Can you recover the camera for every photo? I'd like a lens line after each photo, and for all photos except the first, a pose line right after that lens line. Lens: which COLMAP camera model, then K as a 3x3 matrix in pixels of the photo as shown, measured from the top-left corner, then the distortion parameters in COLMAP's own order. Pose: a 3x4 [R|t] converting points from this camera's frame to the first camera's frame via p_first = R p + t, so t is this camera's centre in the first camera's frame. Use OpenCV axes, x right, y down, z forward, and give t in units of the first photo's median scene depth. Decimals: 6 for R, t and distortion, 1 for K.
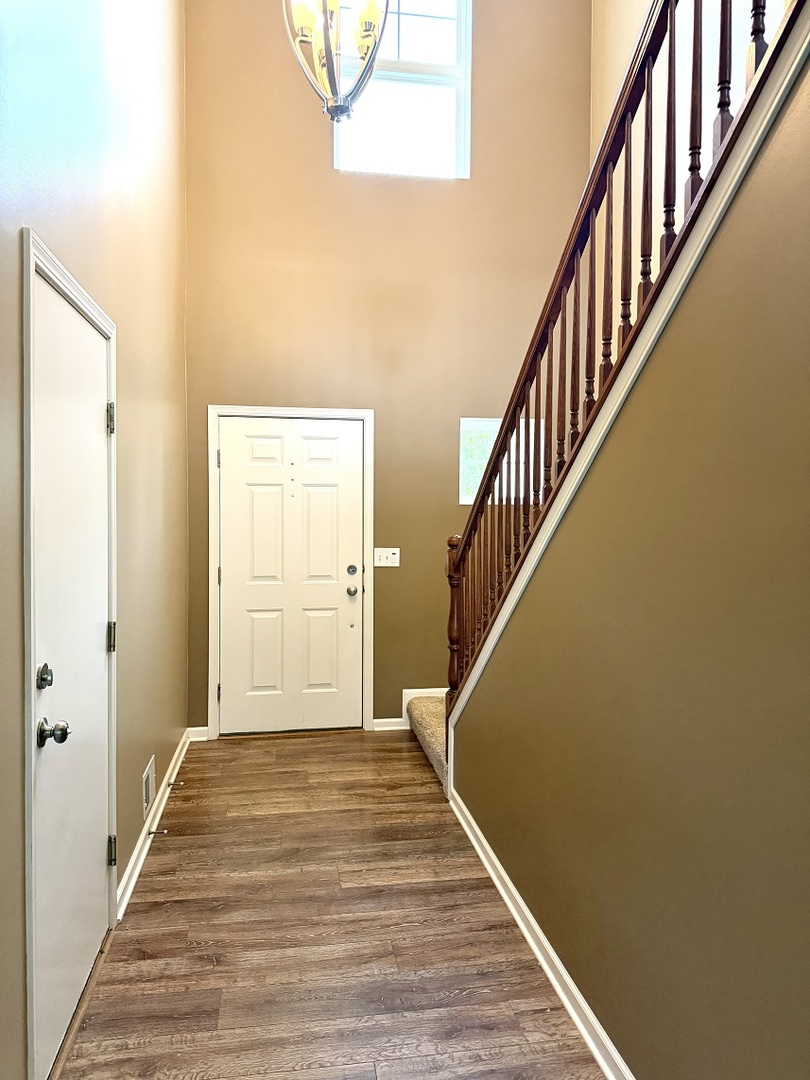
lens RADIAL K [[757.4, 0, 405.0], [0, 757.4, 540.0], [0, 0, 1]] dist [0.084353, -0.079307]
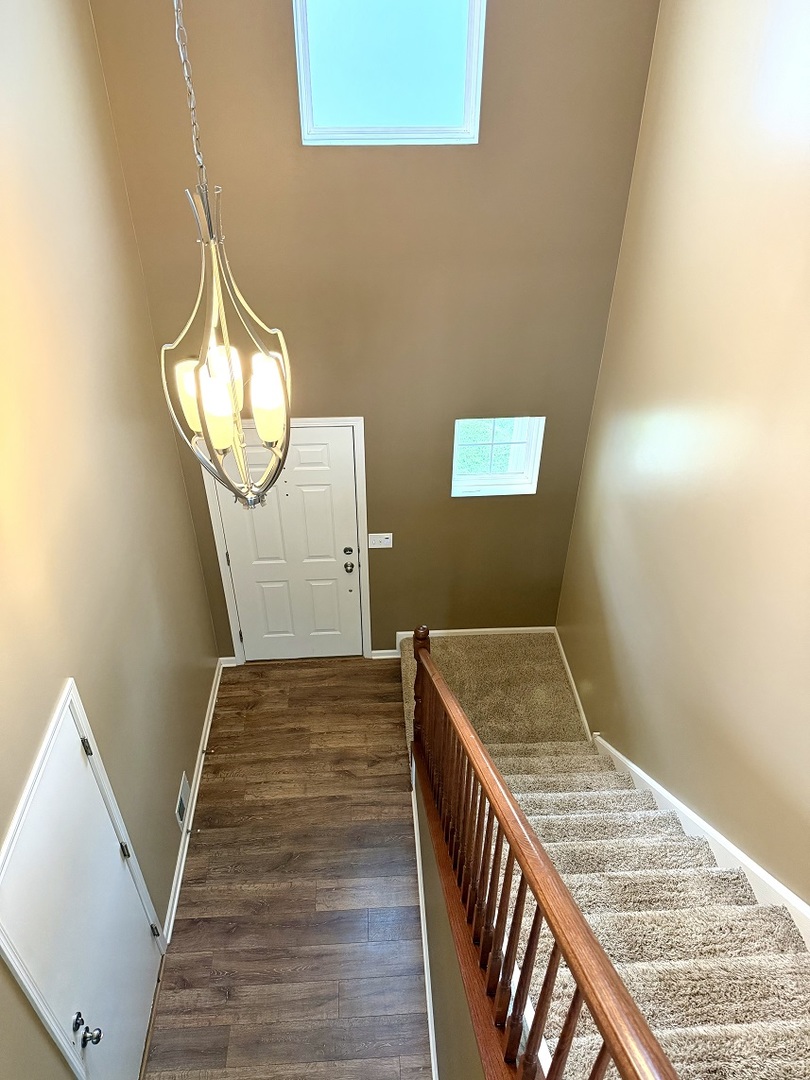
lens RADIAL K [[757.4, 0, 405.0], [0, 757.4, 540.0], [0, 0, 1]] dist [0.084353, -0.079307]
pose [[0.994318, 0.062905, -0.085874, 0.129448], [-0.002754, 0.821650, 0.569986, -0.743357], [0.106413, -0.566510, 0.817155, 0.168255]]
